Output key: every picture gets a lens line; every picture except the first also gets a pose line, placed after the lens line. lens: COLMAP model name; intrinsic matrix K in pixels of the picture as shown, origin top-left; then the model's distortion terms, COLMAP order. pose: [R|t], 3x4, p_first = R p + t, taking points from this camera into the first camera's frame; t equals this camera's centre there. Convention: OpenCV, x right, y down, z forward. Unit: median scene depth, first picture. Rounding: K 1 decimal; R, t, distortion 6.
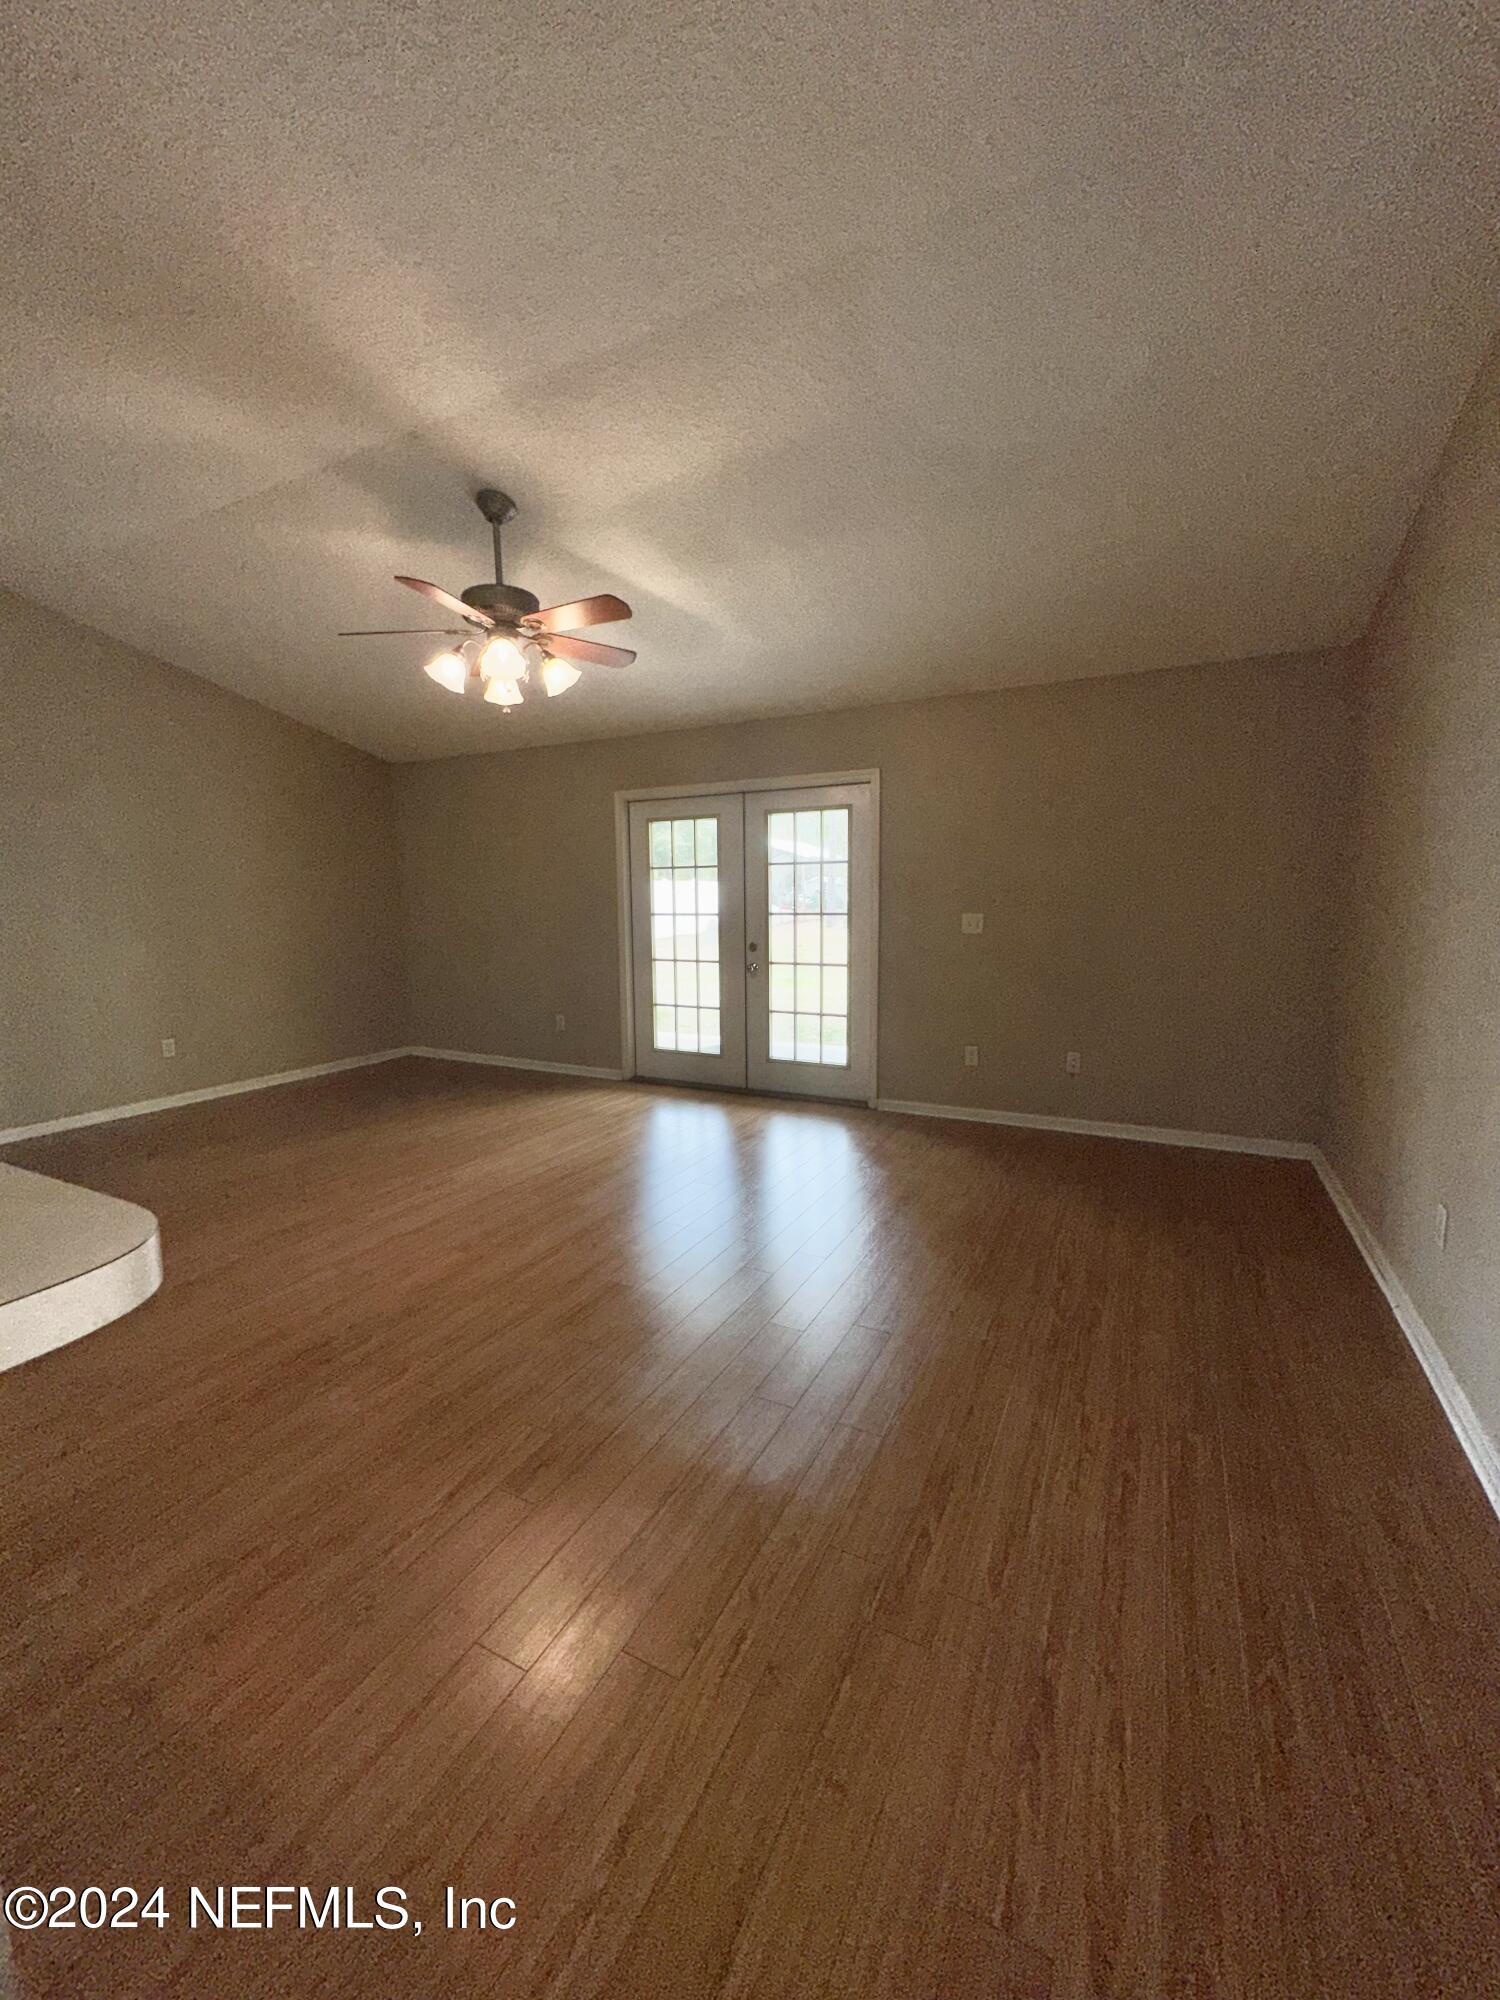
lens RADIAL K [[796.1, 0, 755.2], [0, 796.1, 996.8], [0, 0, 1]] dist [0.000370, 0.000802]
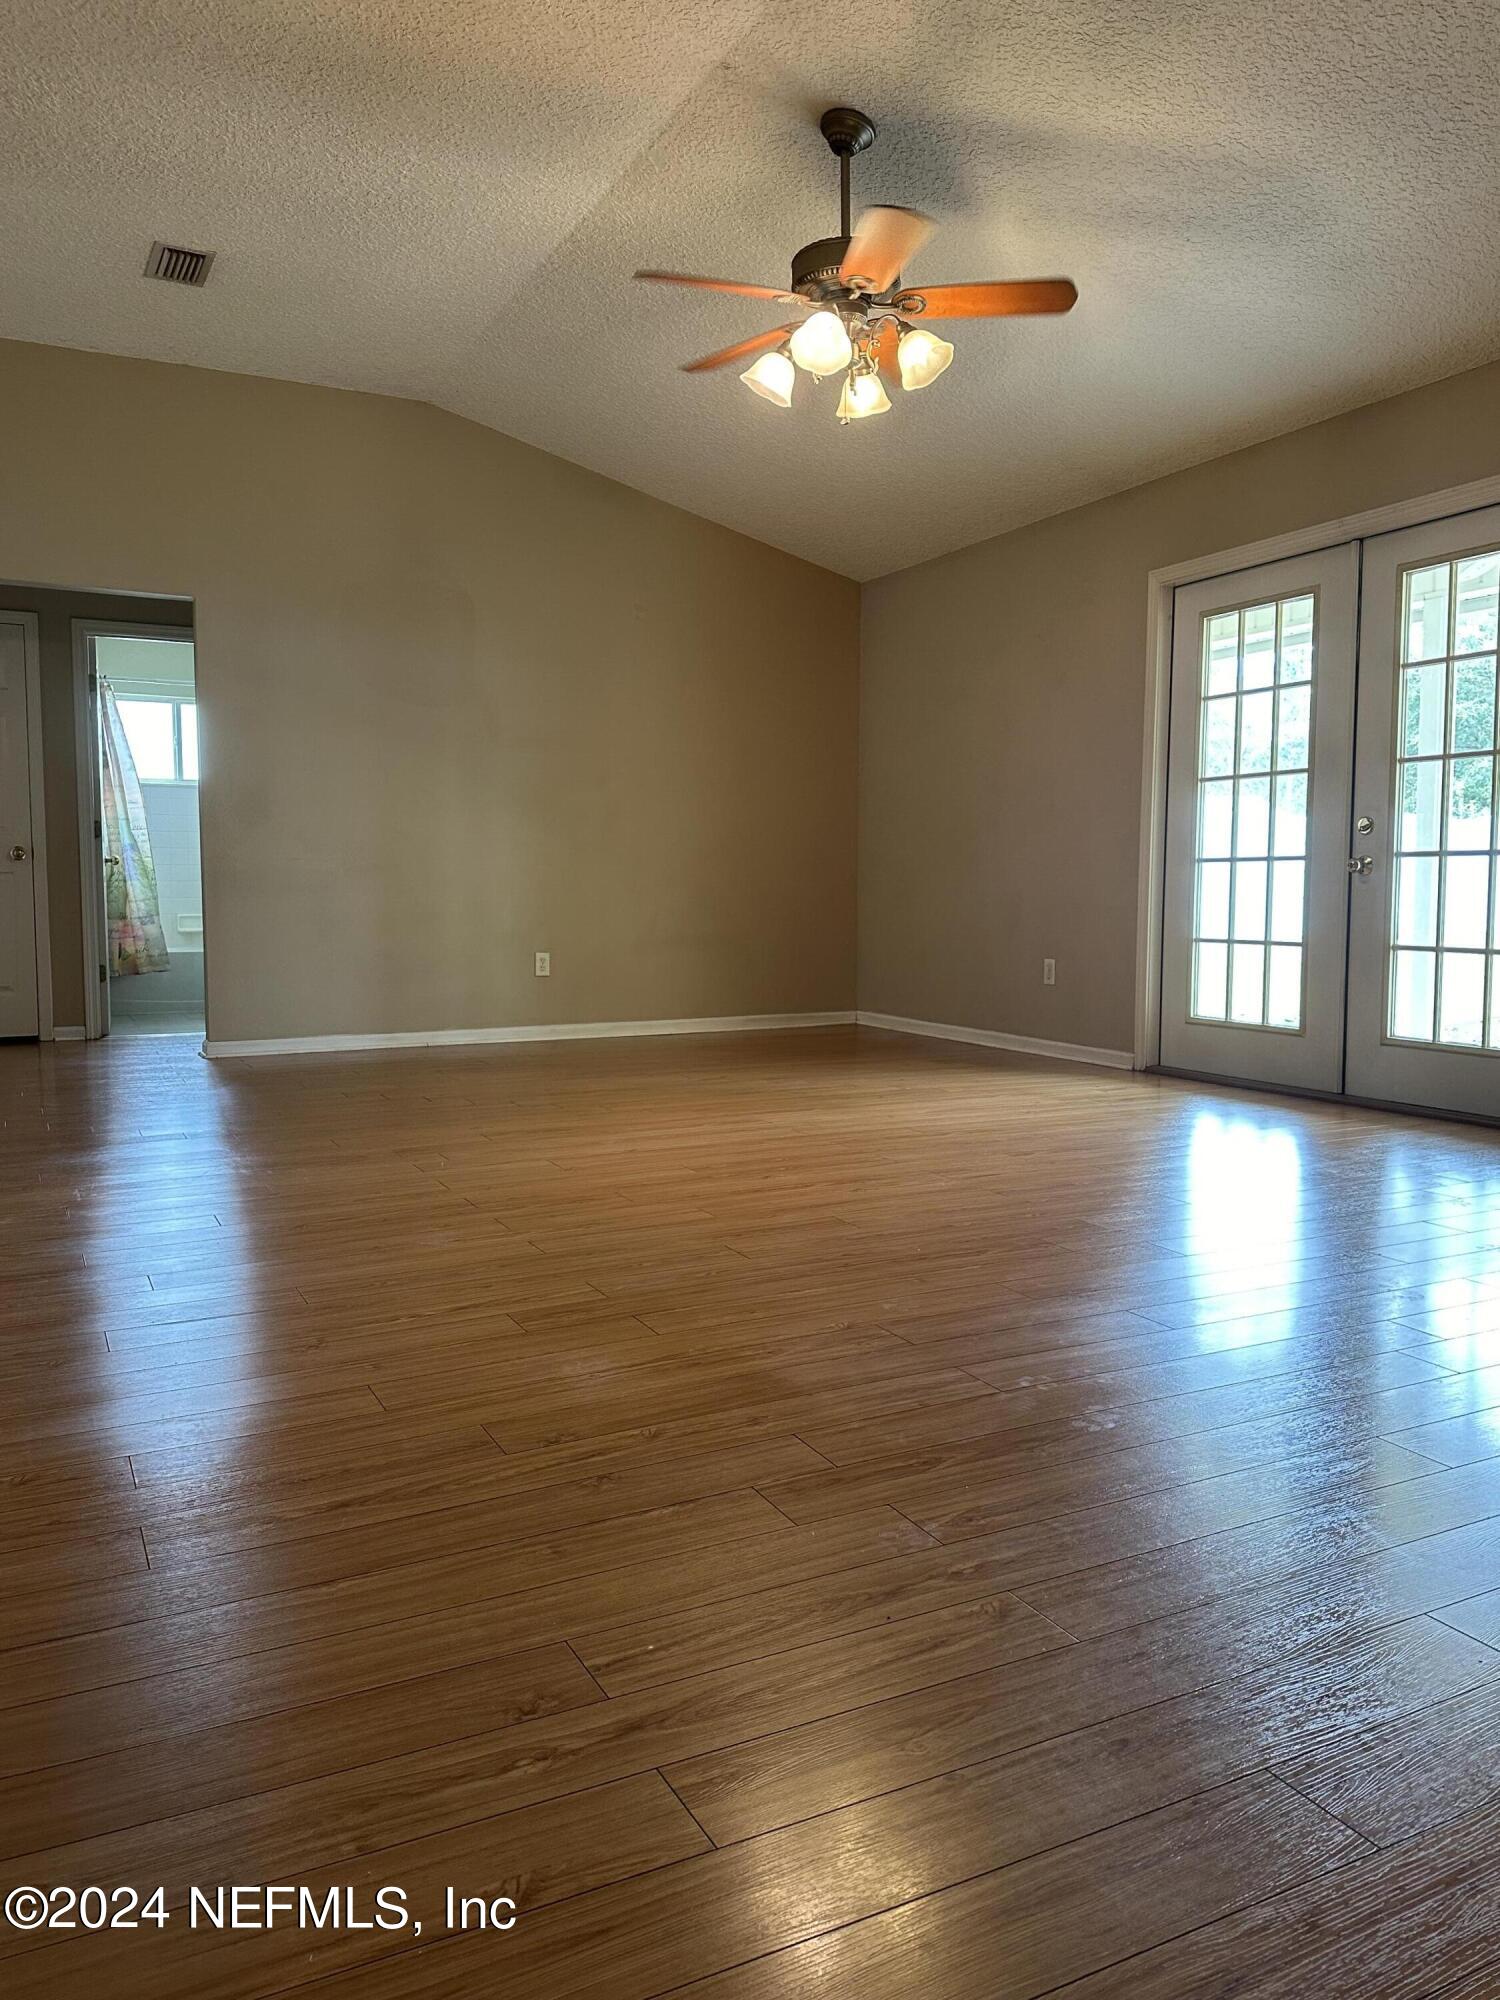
lens RADIAL K [[1451.0, 0, 746.7], [0, 1451.0, 1002.1], [0, 0, 1]] dist [-0.002766, -0.003083]
pose [[0.805587, 0.053263, -0.590078, 0.236956], [-0.081084, 0.996491, -0.020750, 0.106169], [0.586903, 0.064561, 0.807079, -0.015480]]
